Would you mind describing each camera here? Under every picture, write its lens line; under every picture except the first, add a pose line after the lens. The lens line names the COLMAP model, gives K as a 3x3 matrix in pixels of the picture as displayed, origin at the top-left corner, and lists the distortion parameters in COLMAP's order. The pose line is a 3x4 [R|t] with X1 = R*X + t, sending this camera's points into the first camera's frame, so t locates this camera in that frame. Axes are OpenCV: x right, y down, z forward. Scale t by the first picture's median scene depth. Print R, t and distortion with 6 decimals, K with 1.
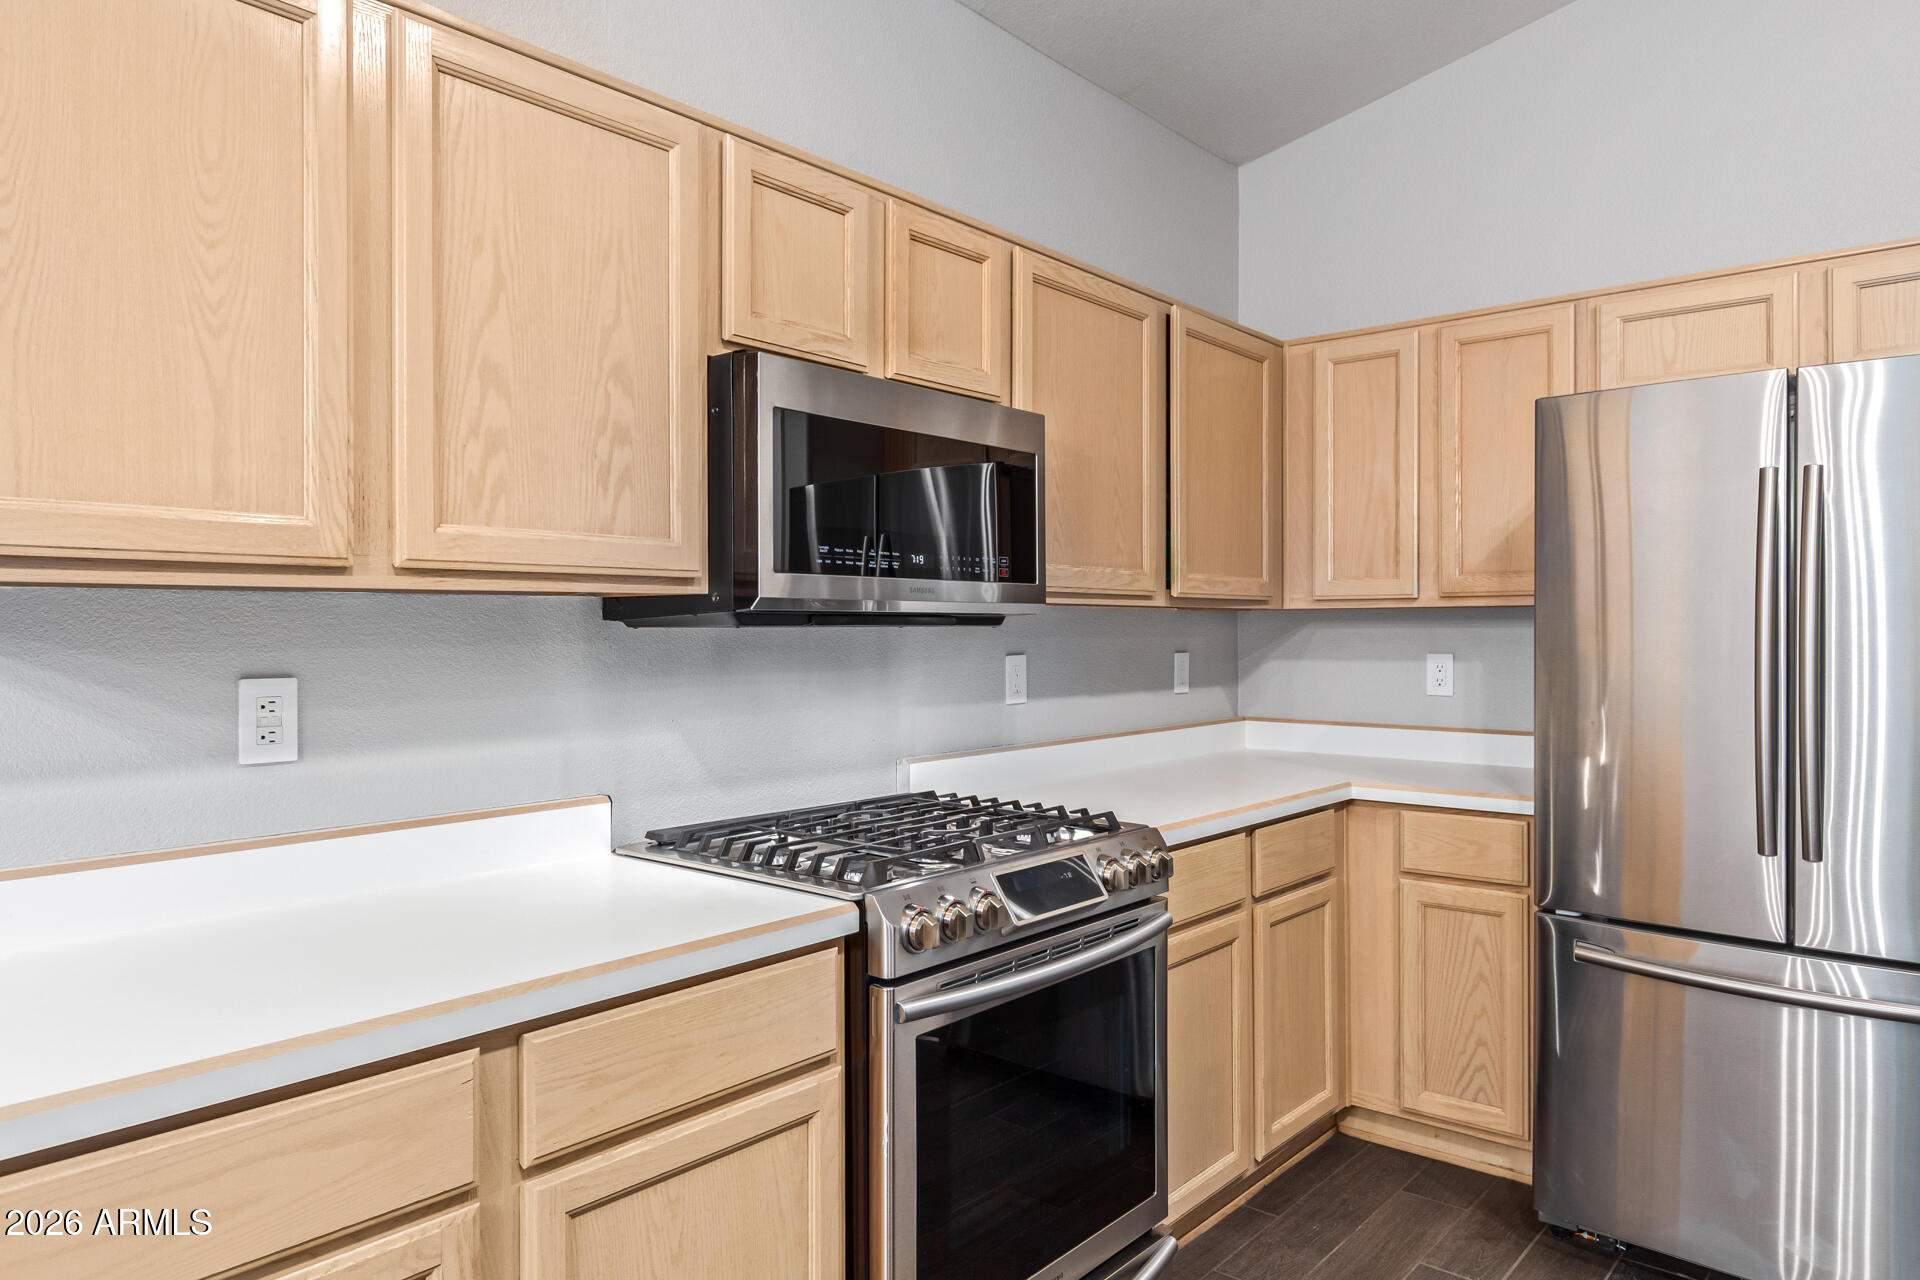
lens RADIAL K [[1216.6, 0, 948.8], [0, 1216.6, 632.5], [0, 0, 1]] dist [0.004615, -0.000562]
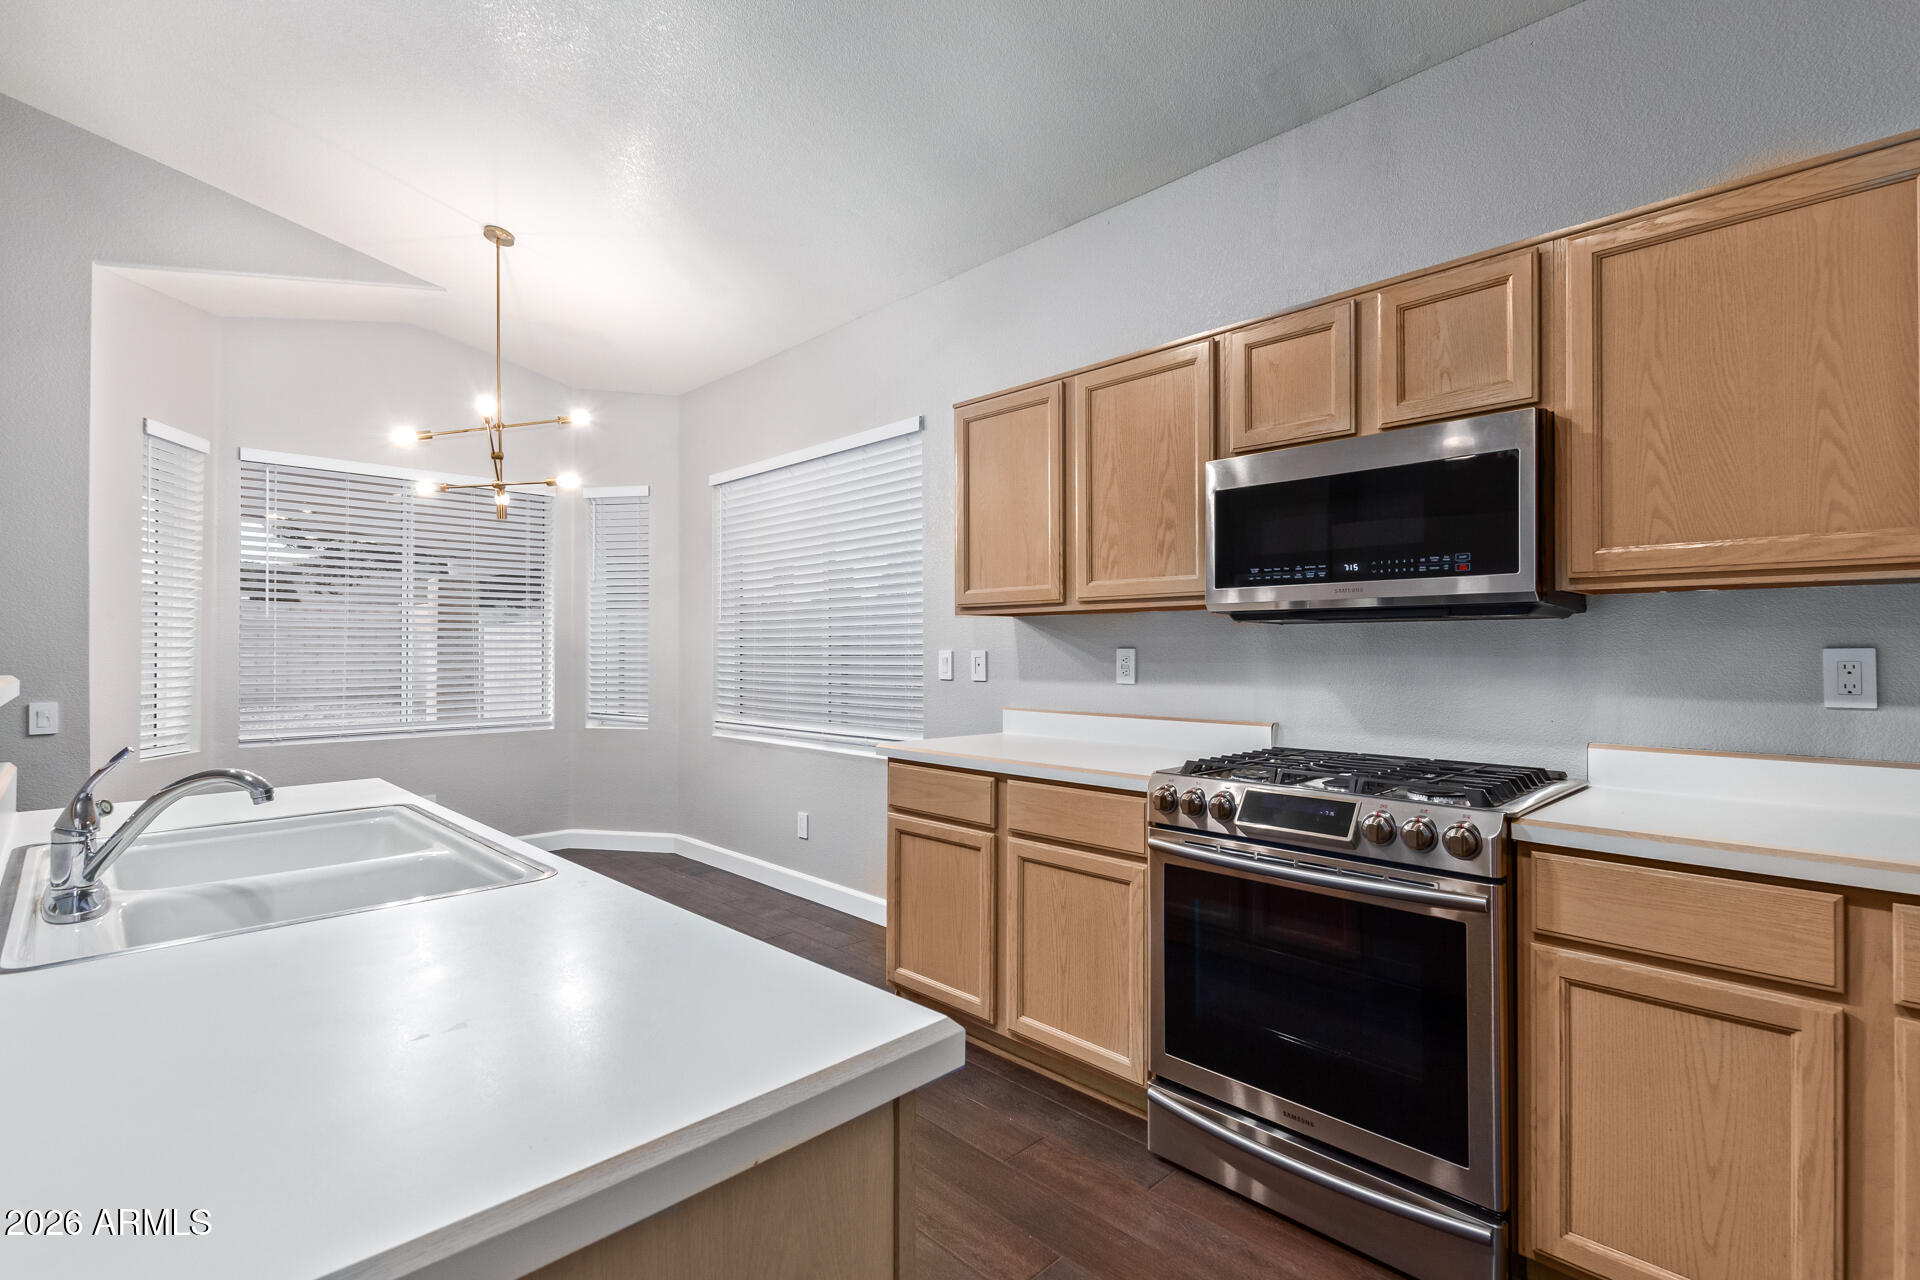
lens RADIAL K [[896.0, 0, 955.4], [0, 896.0, 640.3], [0, 0, 1]] dist [0.012750, -0.005443]
pose [[-0.086455, -0.006413, -0.996235, 1.059459], [-0.003448, 0.999975, -0.006138, 0.028756], [0.996250, 0.002905, -0.086475, 0.702694]]
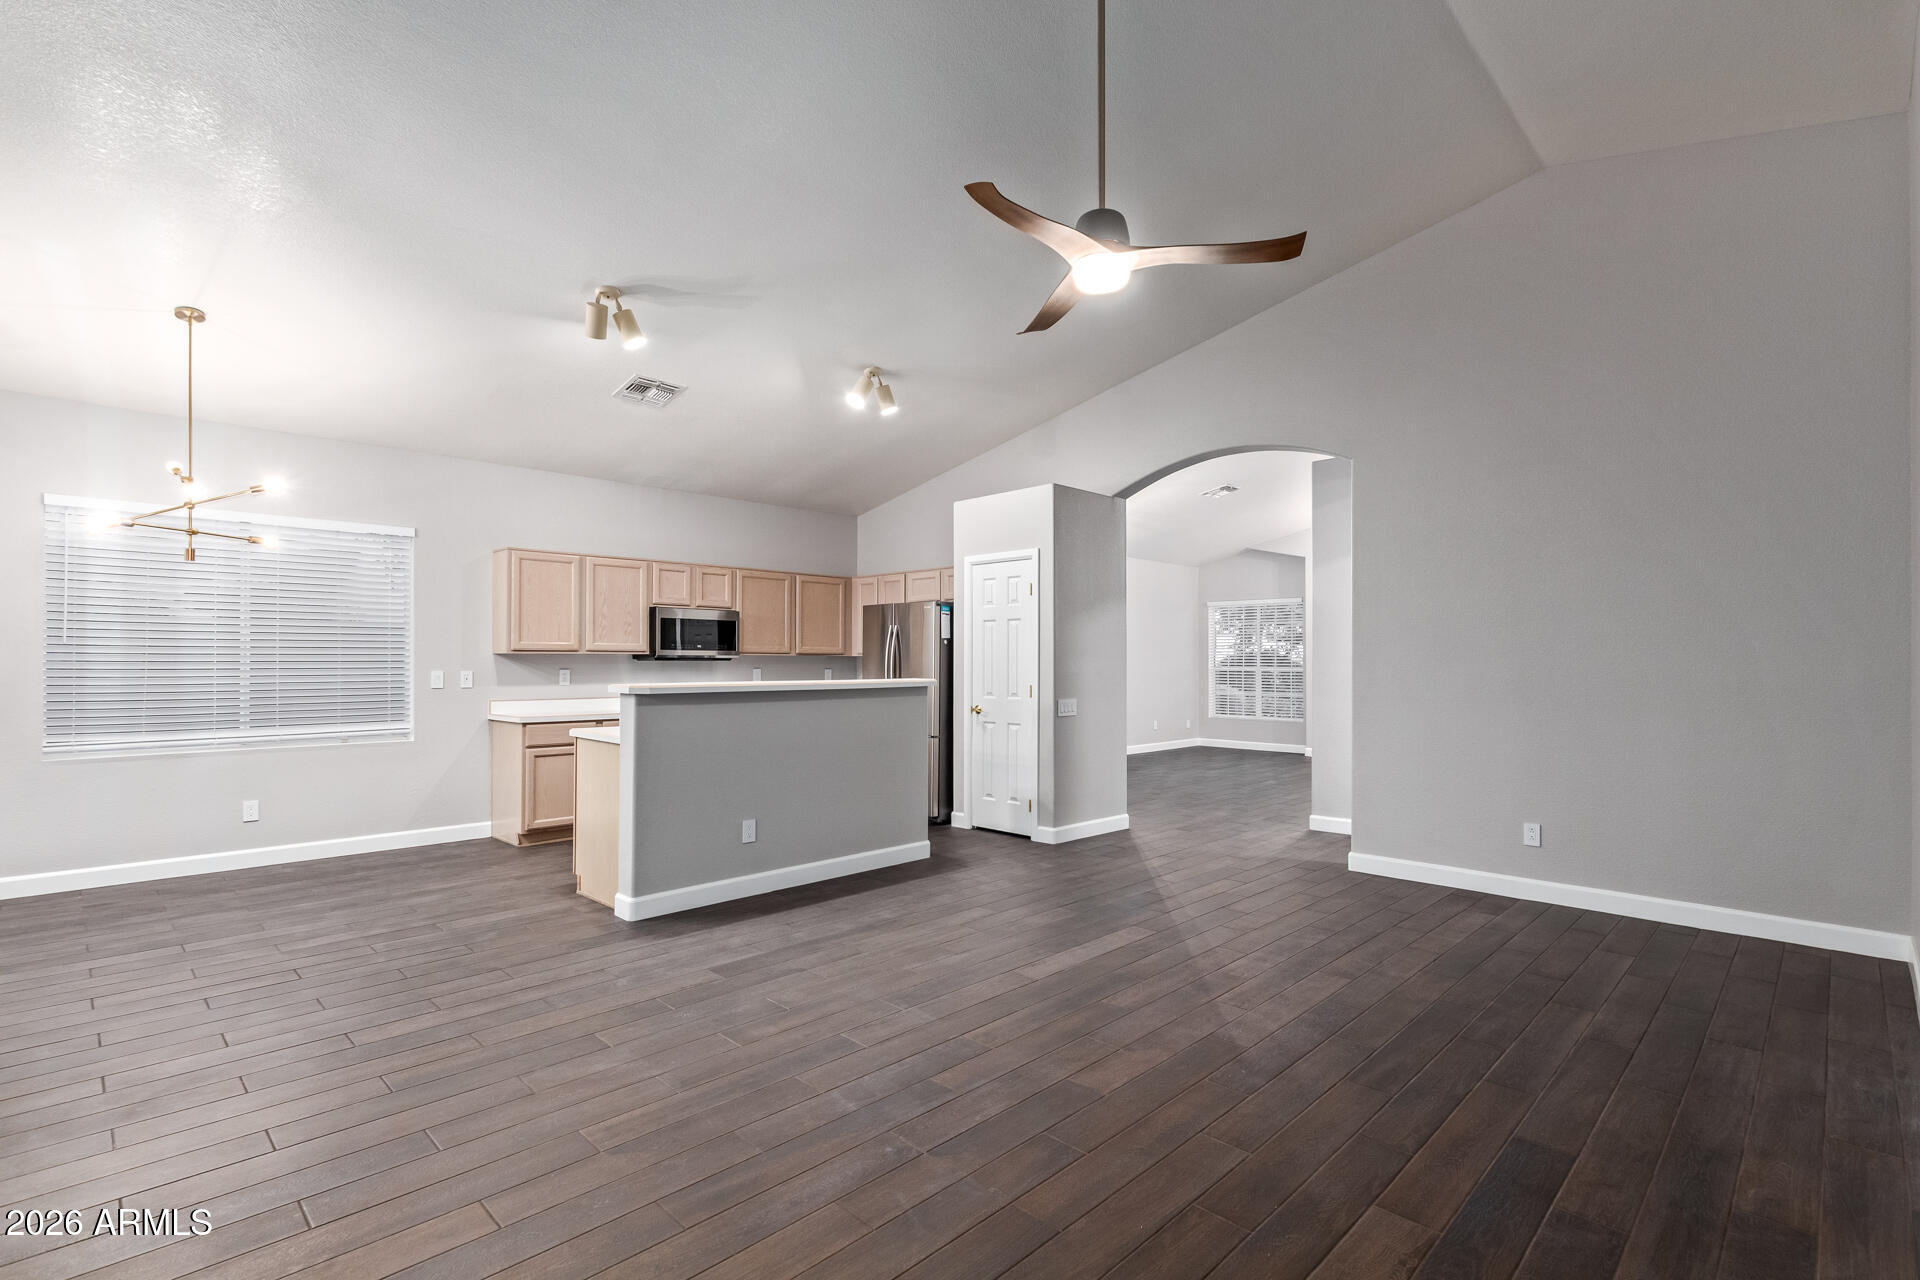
lens RADIAL K [[896.0, 0, 962.5], [0, 896.0, 653.2], [0, 0, 1]] dist [0.012750, -0.005443]
pose [[0.996487, 0.003029, -0.083698, 1.341888], [-0.004085, 0.999914, -0.012455, 0.005352], [0.083653, 0.012753, 0.996413, -2.472526]]
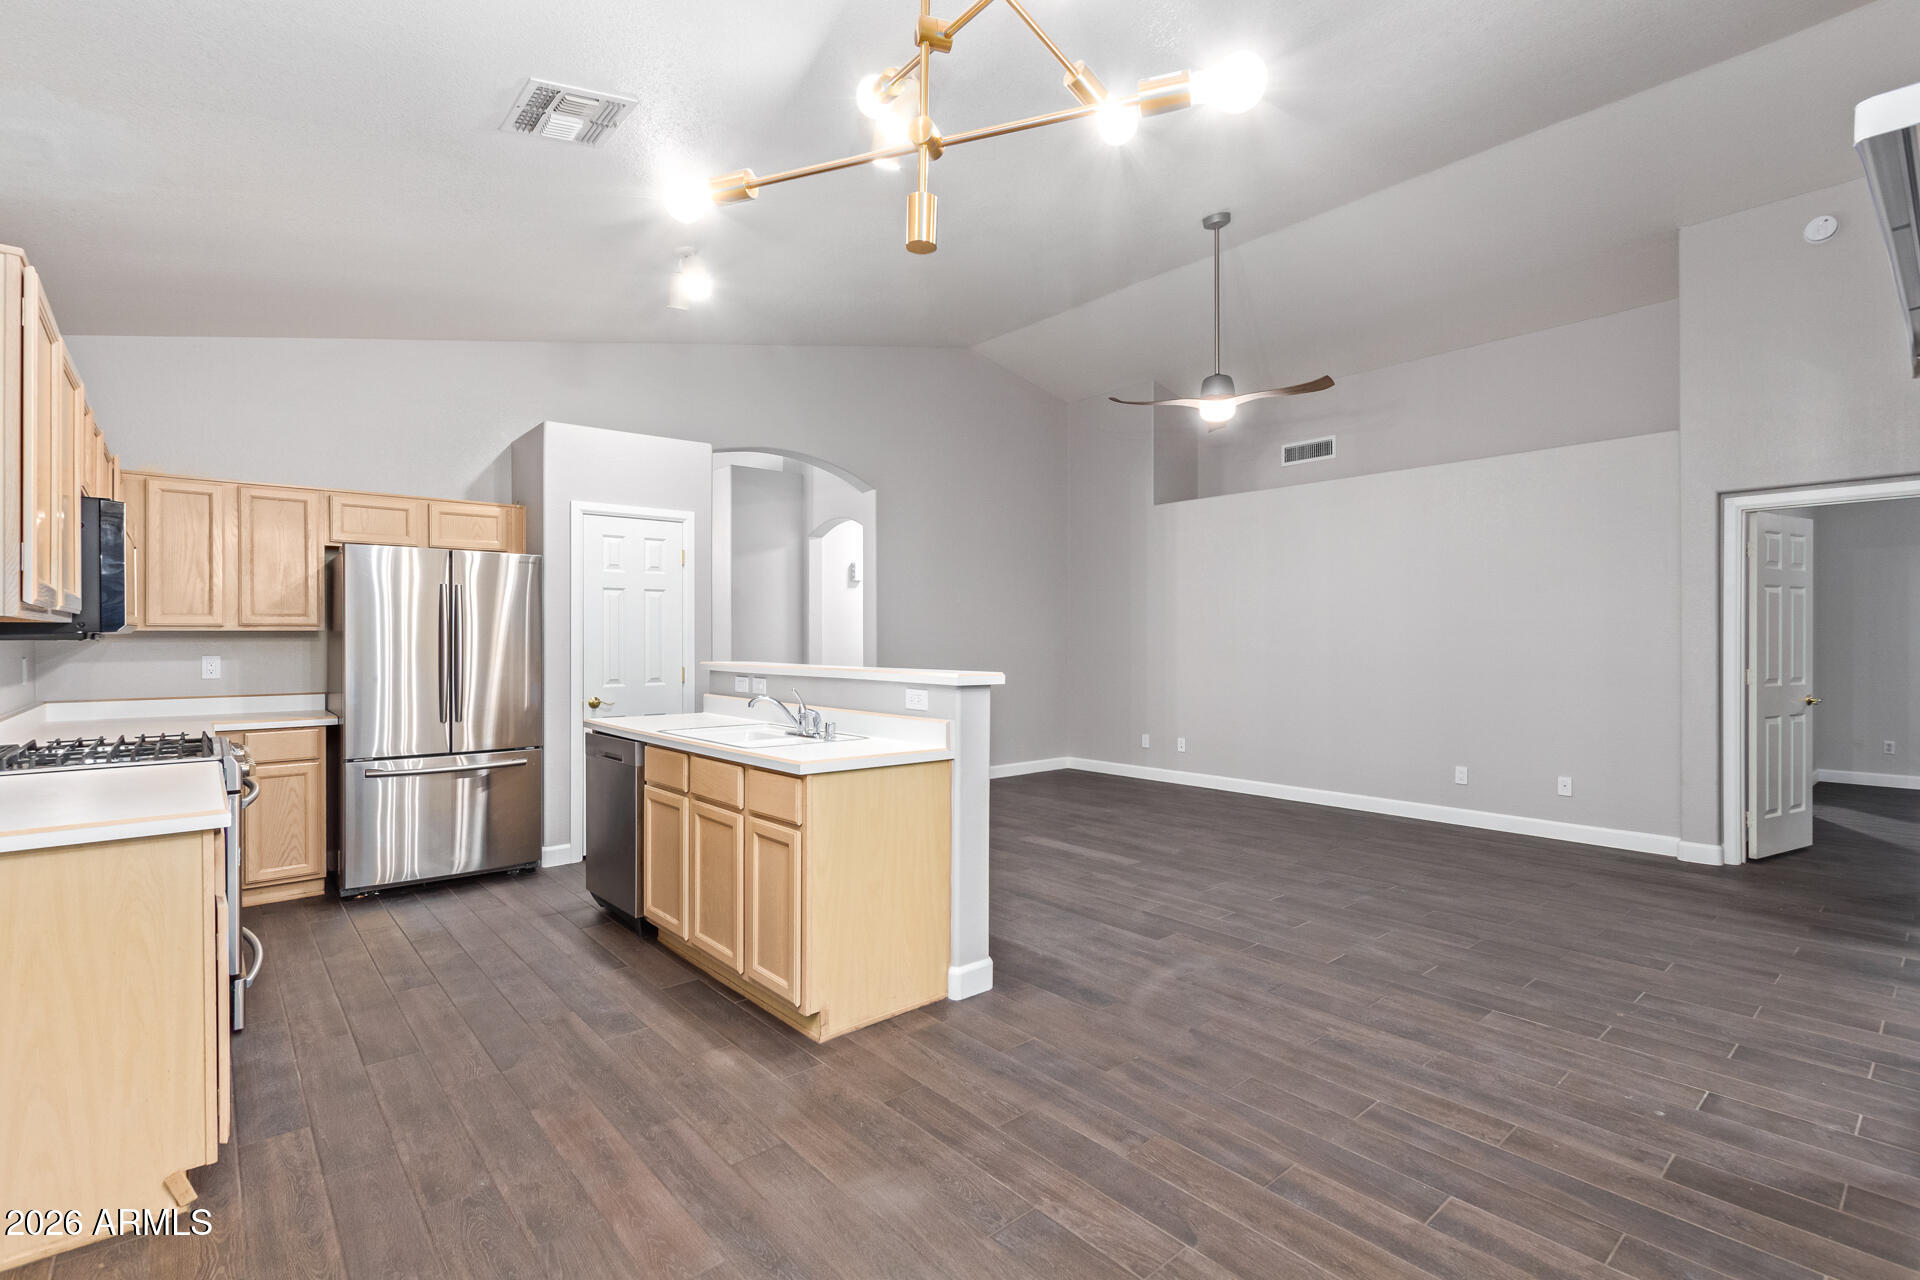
lens RADIAL K [[896.0, 0, 971.9], [0, 896.0, 638.2], [0, 0, 1]] dist [0.012750, -0.005443]
pose [[0.151087, 0.002686, 0.988517, -1.287000], [0.003998, 0.999986, -0.003329, 0.000669], [-0.988512, 0.004455, 0.151074, -0.559731]]
